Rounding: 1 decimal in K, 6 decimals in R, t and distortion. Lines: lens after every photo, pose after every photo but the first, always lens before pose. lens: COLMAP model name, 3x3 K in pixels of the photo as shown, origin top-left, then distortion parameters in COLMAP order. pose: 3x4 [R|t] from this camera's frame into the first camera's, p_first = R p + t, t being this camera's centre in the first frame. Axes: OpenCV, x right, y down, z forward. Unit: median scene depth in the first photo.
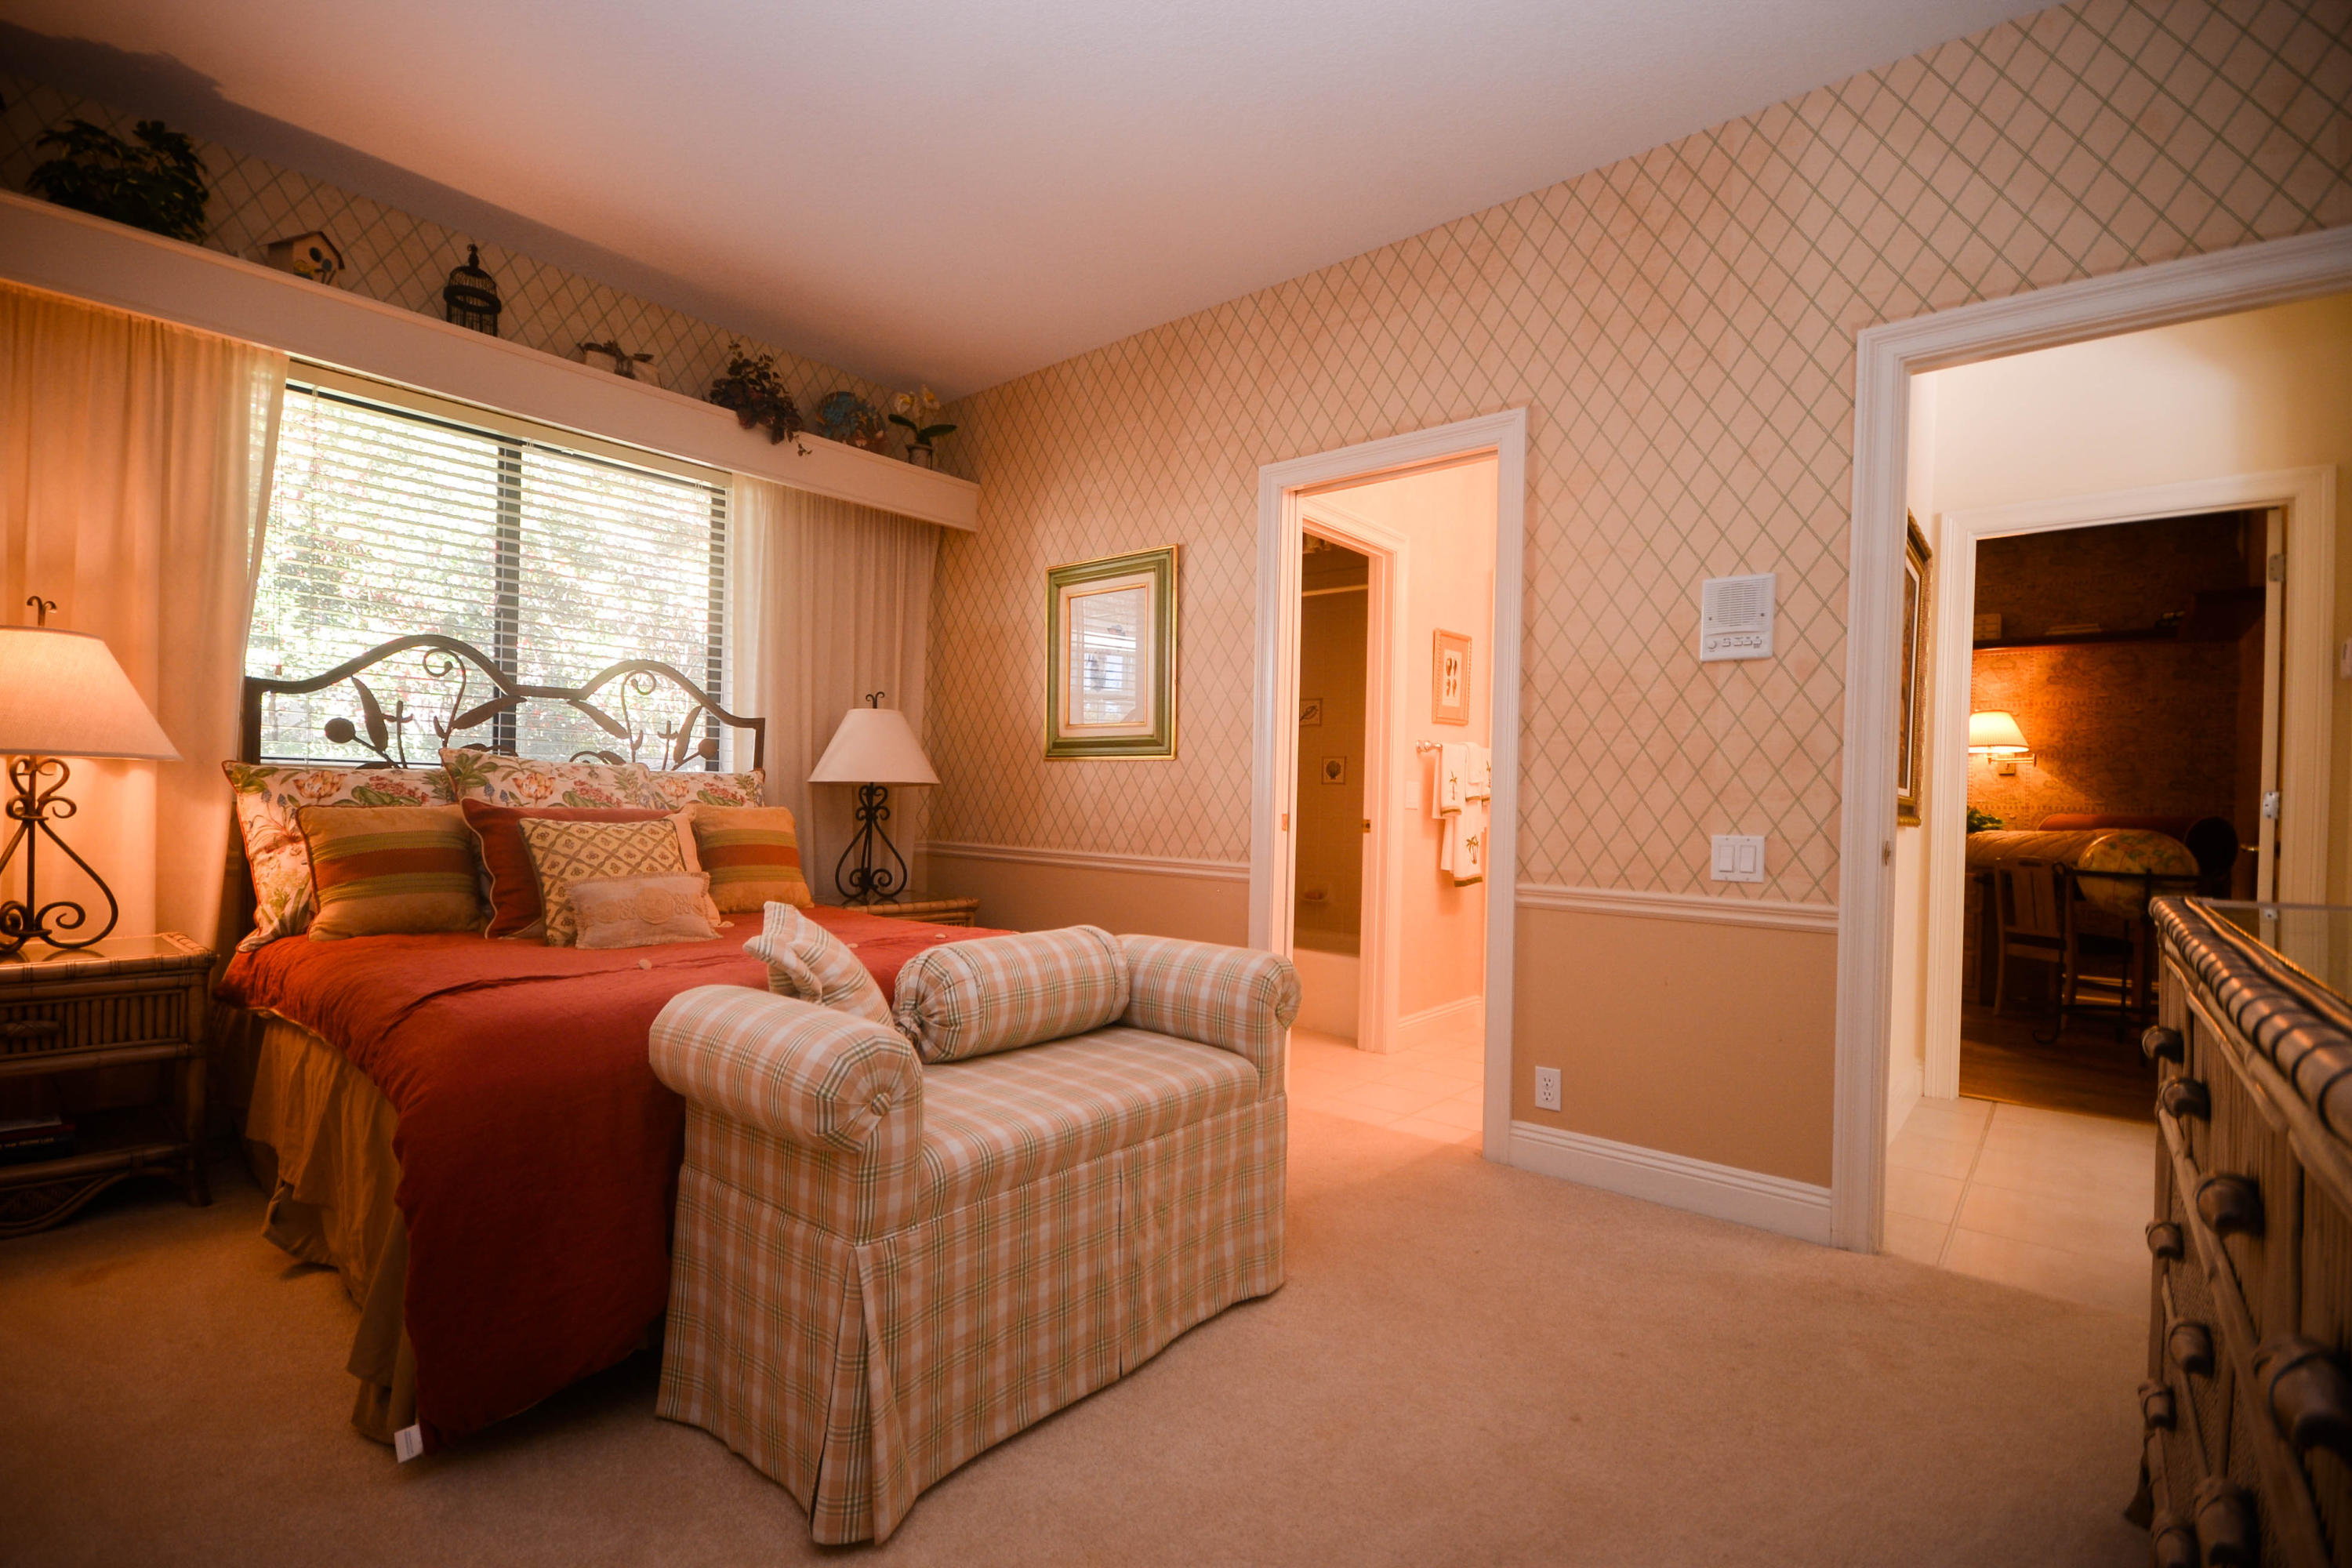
lens RADIAL K [[1070.2, 0, 1125.2], [0, 1070.2, 805.2], [0, 0, 1]] dist [0.001156, 0.000491]
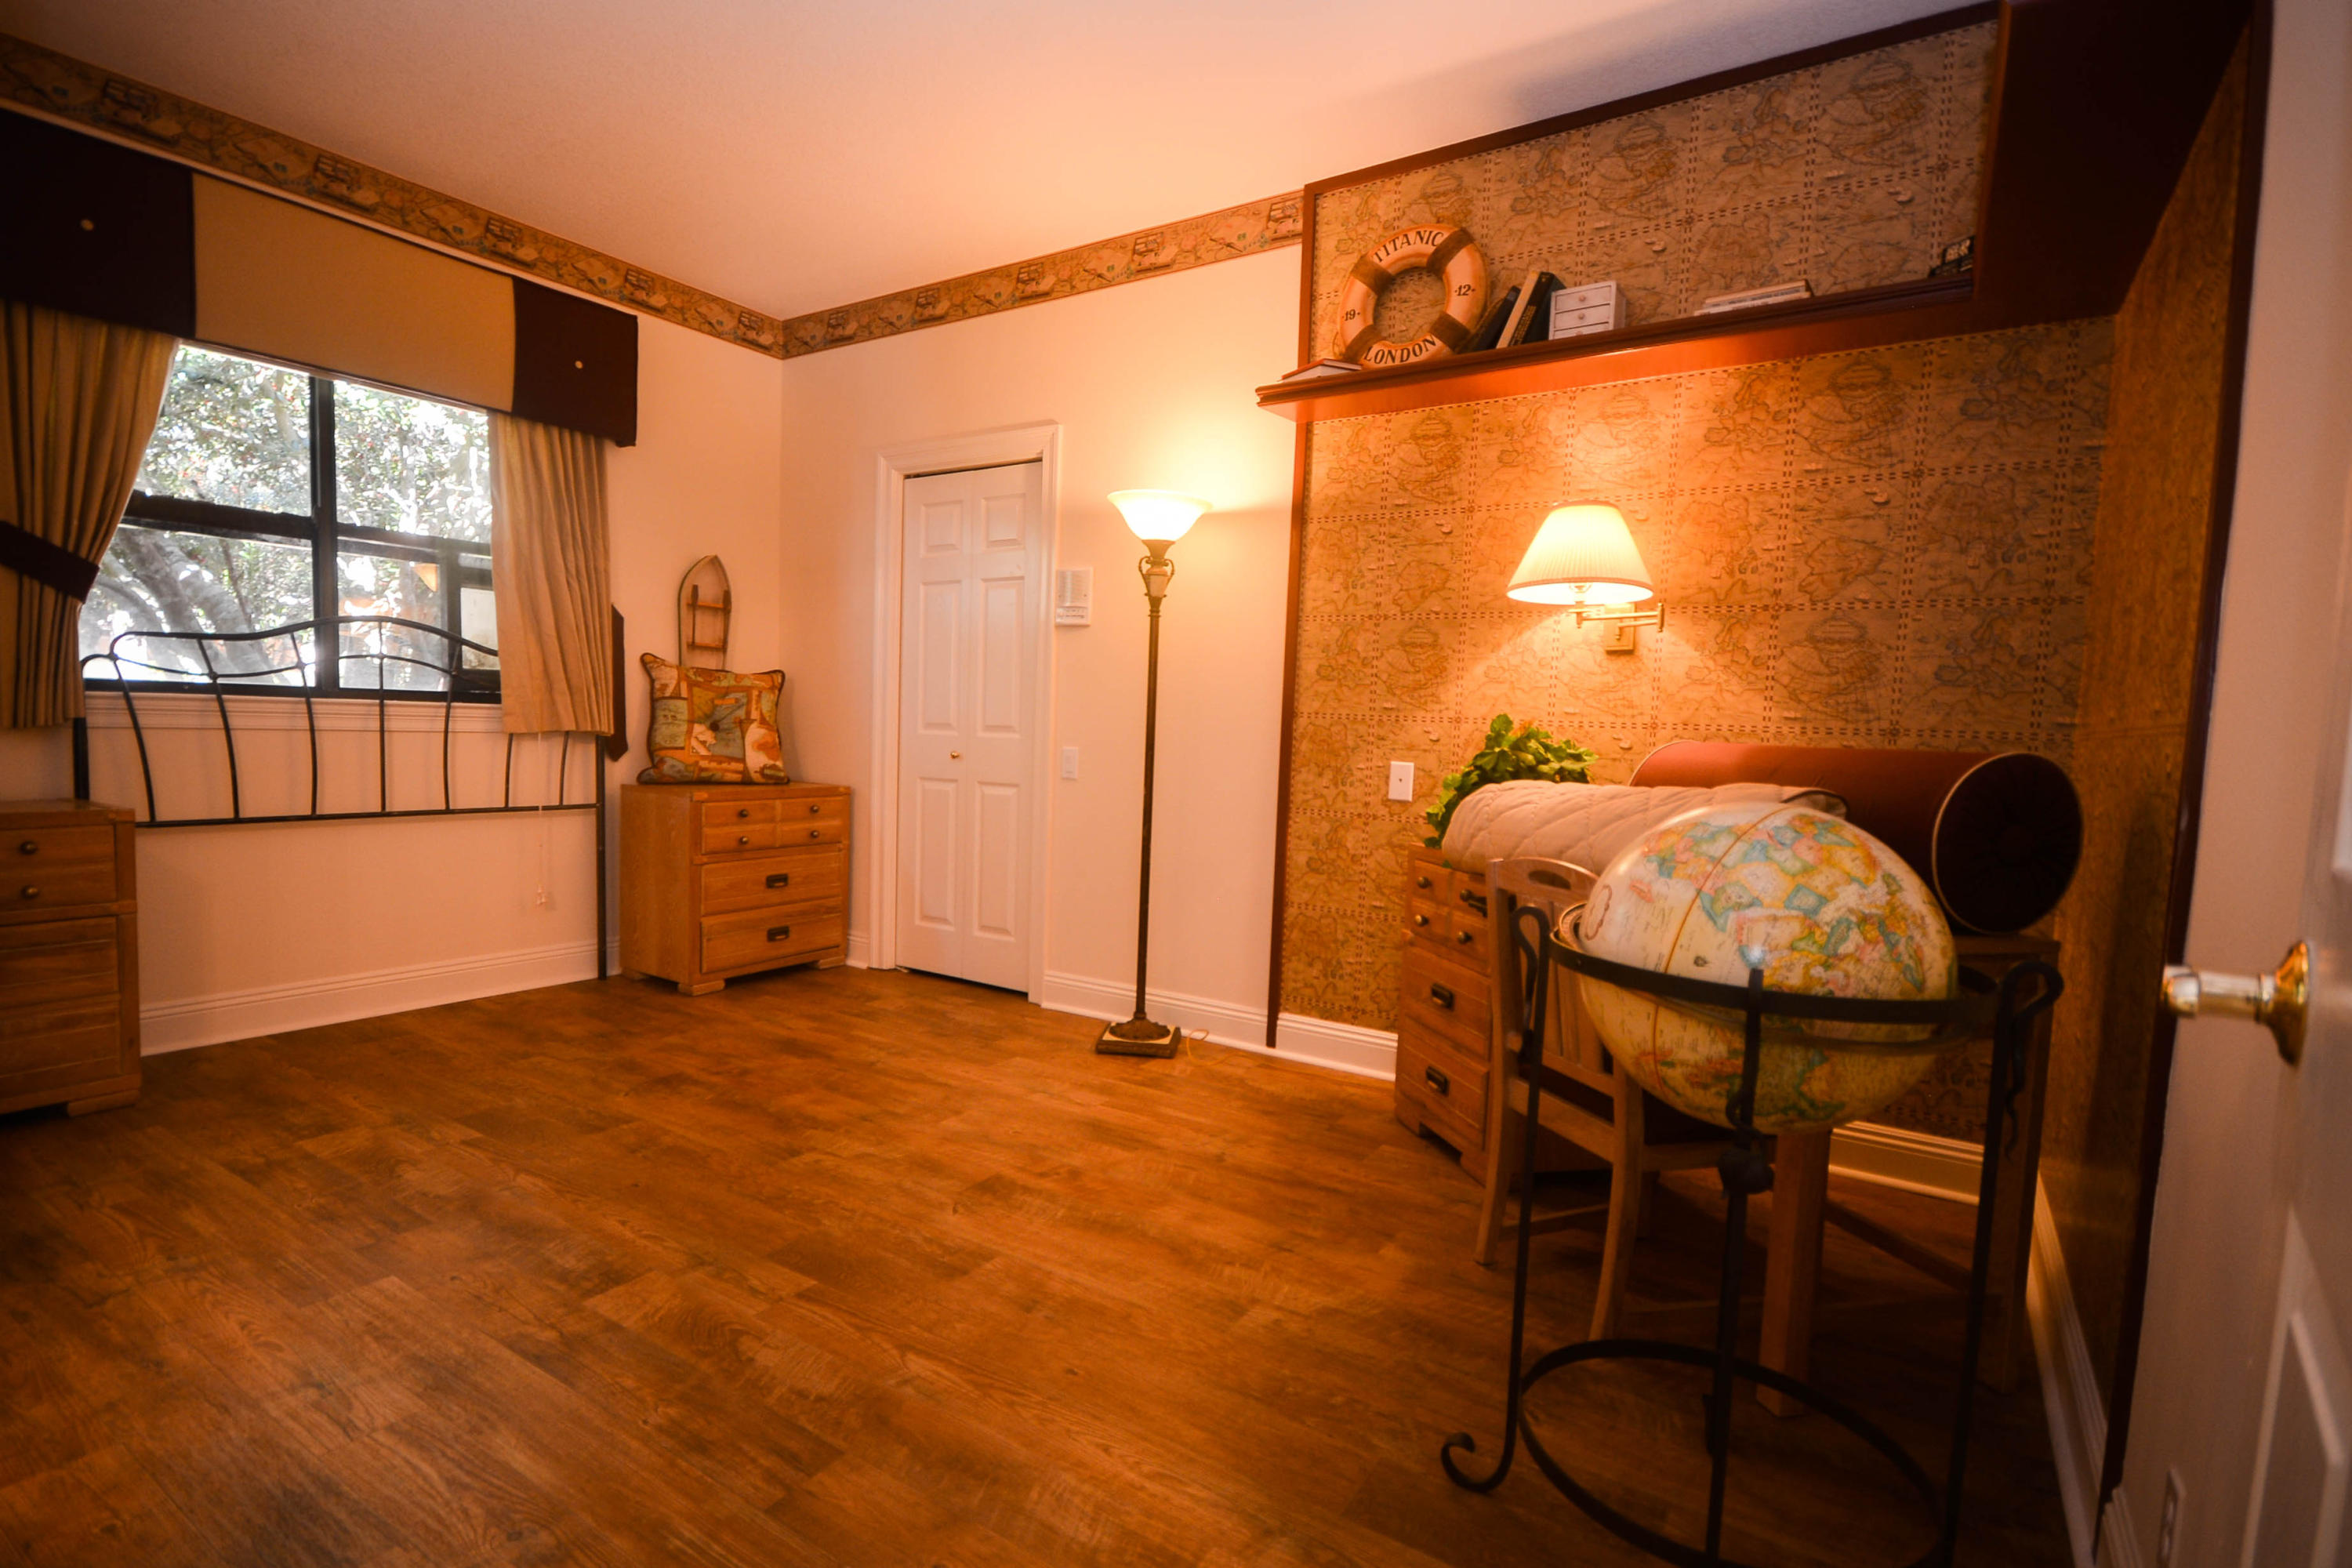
lens RADIAL K [[1070.2, 0, 1125.2], [0, 1070.2, 805.2], [0, 0, 1]] dist [0.001156, 0.000491]
pose [[0.995760, 0.003993, 0.091904, 0.583496], [-0.011433, 0.996683, 0.080575, 0.002019], [-0.091277, -0.081285, 0.992503, 0.571874]]
